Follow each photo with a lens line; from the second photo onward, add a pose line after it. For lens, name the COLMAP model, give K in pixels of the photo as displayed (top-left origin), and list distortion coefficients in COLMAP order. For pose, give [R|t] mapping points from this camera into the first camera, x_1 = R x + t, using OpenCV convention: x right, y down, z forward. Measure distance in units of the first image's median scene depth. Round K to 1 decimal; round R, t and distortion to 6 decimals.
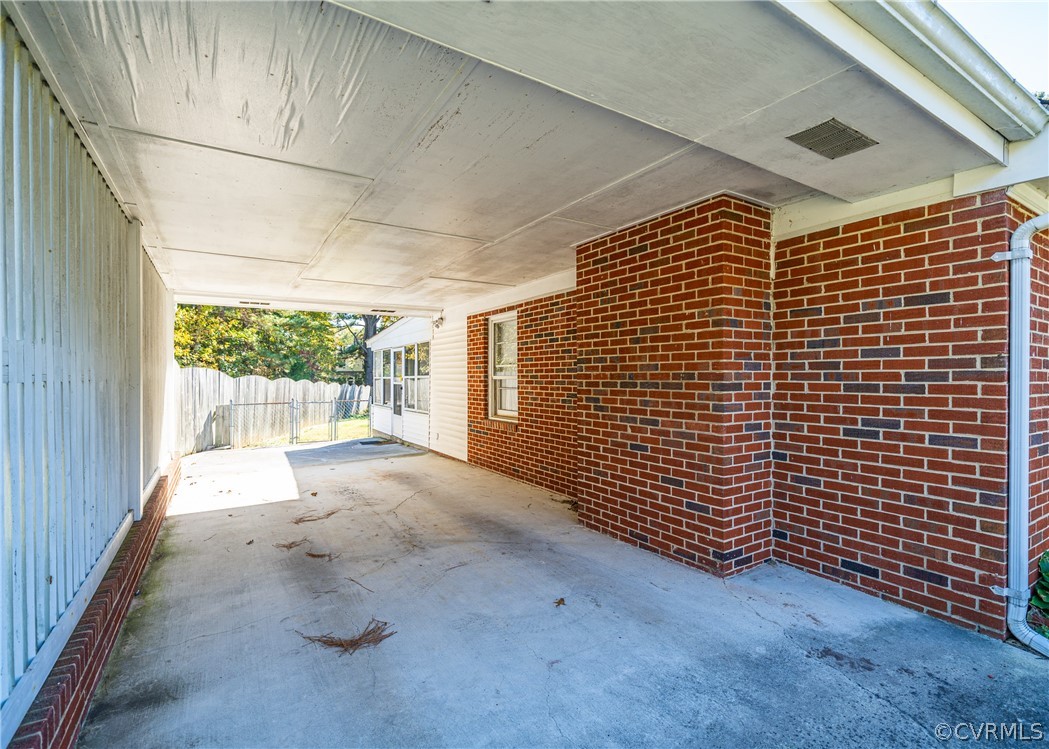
lens RADIAL K [[485.0, 0, 524.5], [0, 485.0, 374.5], [0, 0, 1]] dist [-0.000009, -0.000039]
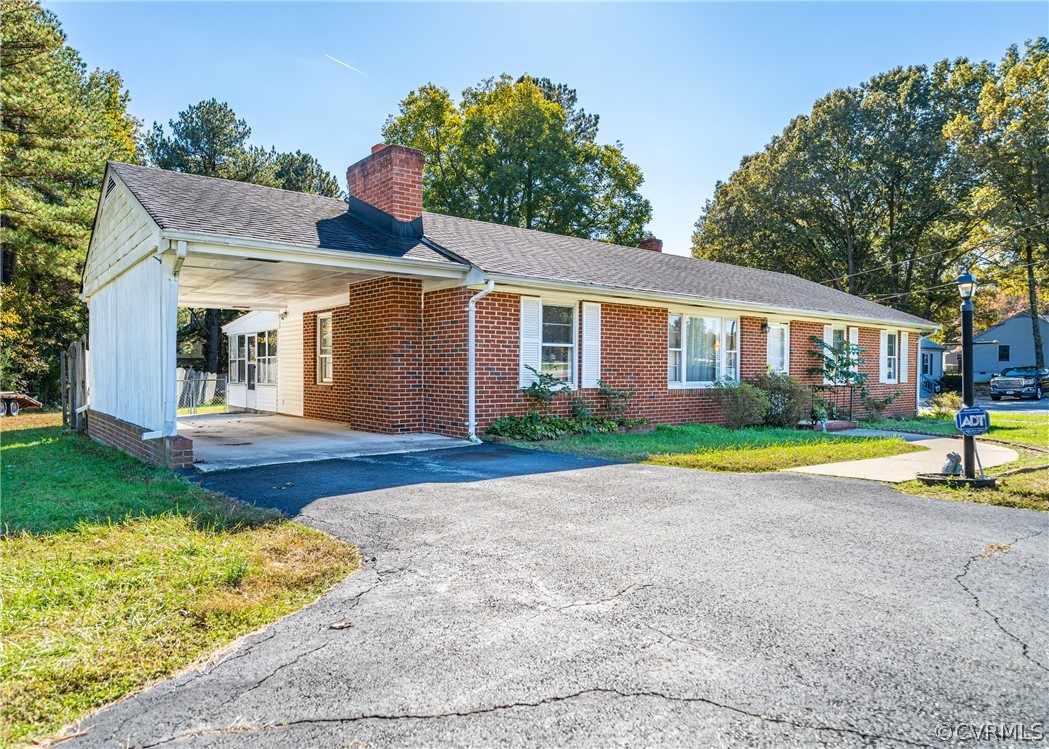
lens RADIAL K [[686.9, 0, 524.5], [0, 686.9, 374.5], [0, 0, 1]] dist [-0.003131, -0.001242]
pose [[0.992294, 0.002813, 0.123871, 0.287850], [-0.004131, 0.999938, 0.010387, 0.037553], [-0.123834, -0.010819, 0.992244, -1.115787]]
